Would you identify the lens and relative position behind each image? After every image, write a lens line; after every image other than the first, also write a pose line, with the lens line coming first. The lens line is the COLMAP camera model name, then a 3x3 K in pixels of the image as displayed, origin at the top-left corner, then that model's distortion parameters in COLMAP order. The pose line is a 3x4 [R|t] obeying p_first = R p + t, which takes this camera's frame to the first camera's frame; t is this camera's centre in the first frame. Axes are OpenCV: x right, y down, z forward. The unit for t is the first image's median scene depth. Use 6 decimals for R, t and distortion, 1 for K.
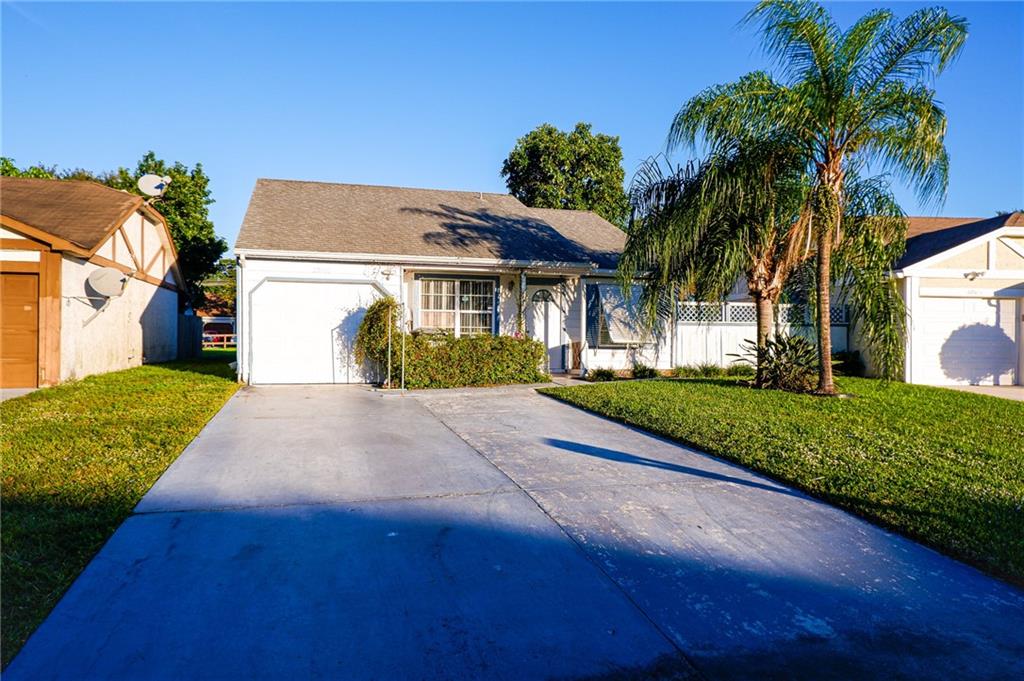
lens RADIAL K [[705.4, 0, 509.4], [0, 705.4, 340.3], [0, 0, 1]] dist [-0.006739, -0.000157]
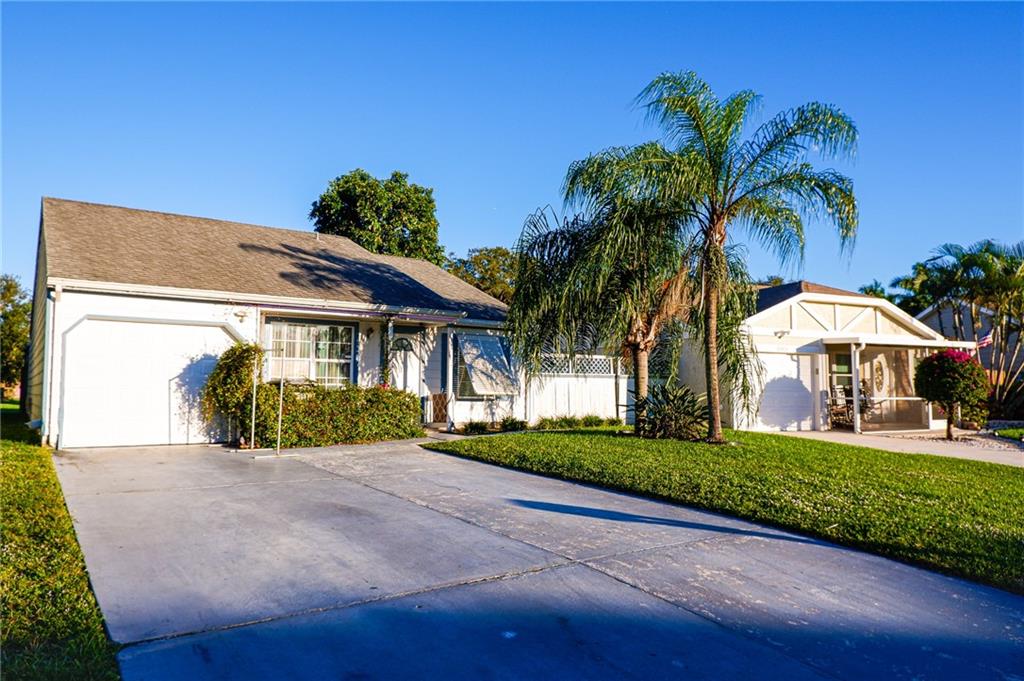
lens RADIAL K [[705.4, 0, 509.3], [0, 705.4, 345.8], [0, 0, 1]] dist [-0.006739, -0.000157]
pose [[0.945818, 0.018702, 0.324159, -0.132661], [0.003058, 0.997783, -0.066487, 0.001324], [-0.324684, 0.063875, 0.943663, 0.072172]]
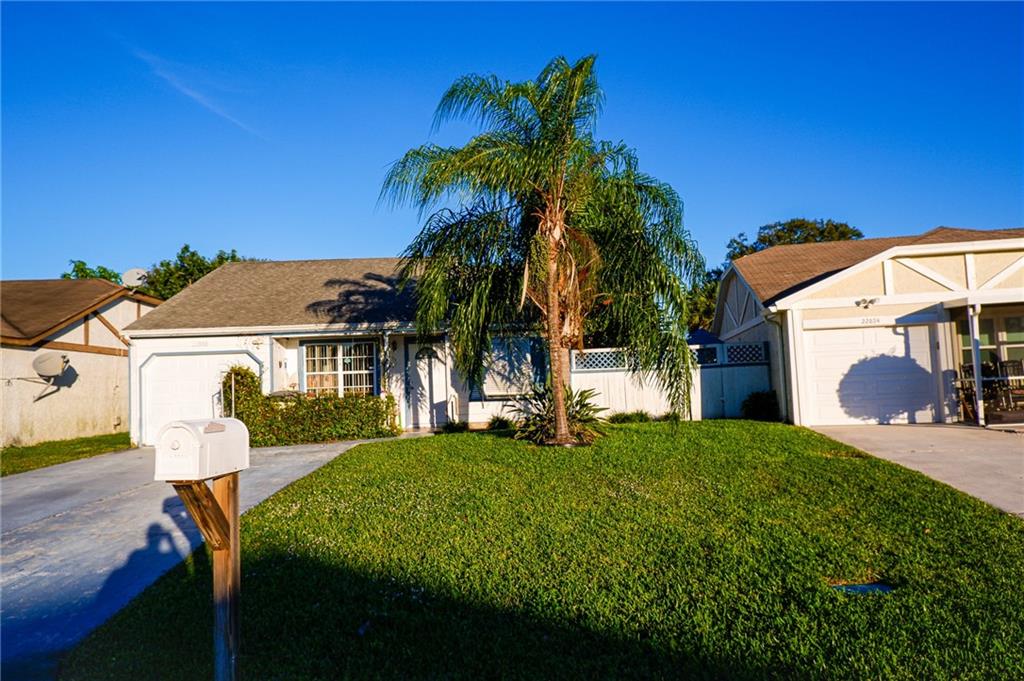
lens RADIAL K [[705.4, 0, 509.6], [0, 705.4, 335.5], [0, 0, 1]] dist [-0.006739, -0.000157]
pose [[0.970348, -0.064522, -0.232940, 0.445215], [0.046474, 0.995535, -0.082156, 0.003171], [0.237201, 0.068895, 0.969015, 0.013970]]
